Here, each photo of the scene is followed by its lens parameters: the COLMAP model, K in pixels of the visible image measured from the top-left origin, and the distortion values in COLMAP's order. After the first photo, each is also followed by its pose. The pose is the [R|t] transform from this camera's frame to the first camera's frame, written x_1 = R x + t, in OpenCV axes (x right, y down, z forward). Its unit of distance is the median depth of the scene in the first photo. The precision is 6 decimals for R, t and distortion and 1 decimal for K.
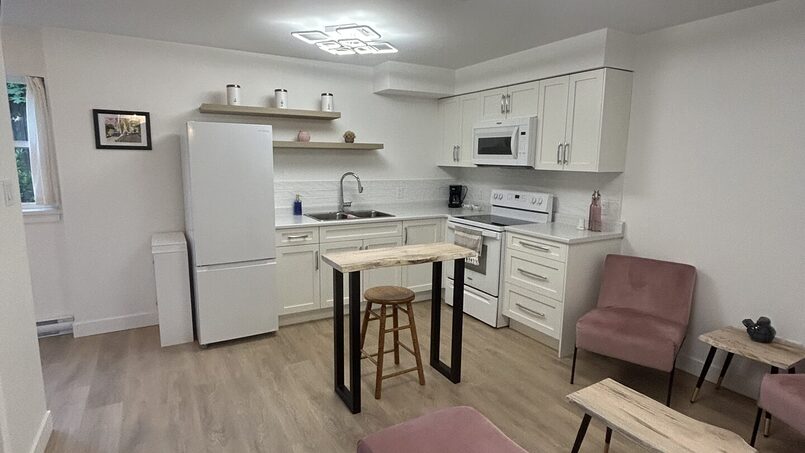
lens RADIAL K [[430.5, 0, 402.5], [0, 430.5, 226.5], [0, 0, 1]] dist [0.000812, -0.000790]
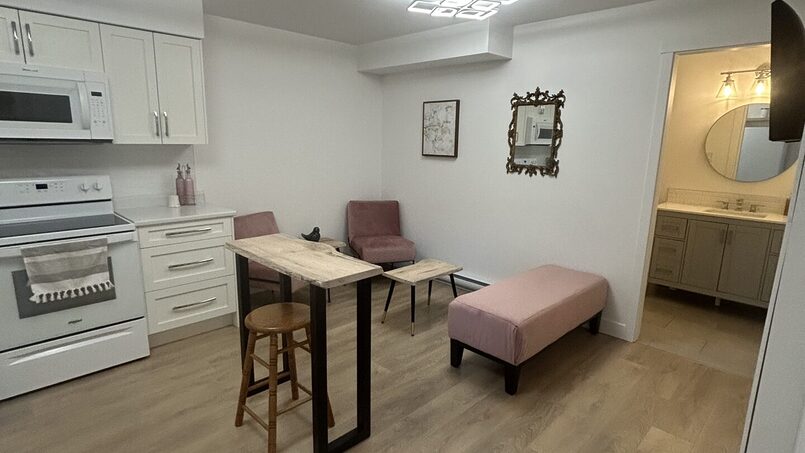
lens RADIAL K [[430.5, 0, 402.5], [0, 430.5, 226.5], [0, 0, 1]] dist [0.000812, -0.000790]
pose [[-0.254185, -0.210051, 0.944070, -0.567076], [0.132144, 0.959434, 0.249048, -0.113257], [-0.958086, 0.188058, -0.216117, 0.694226]]
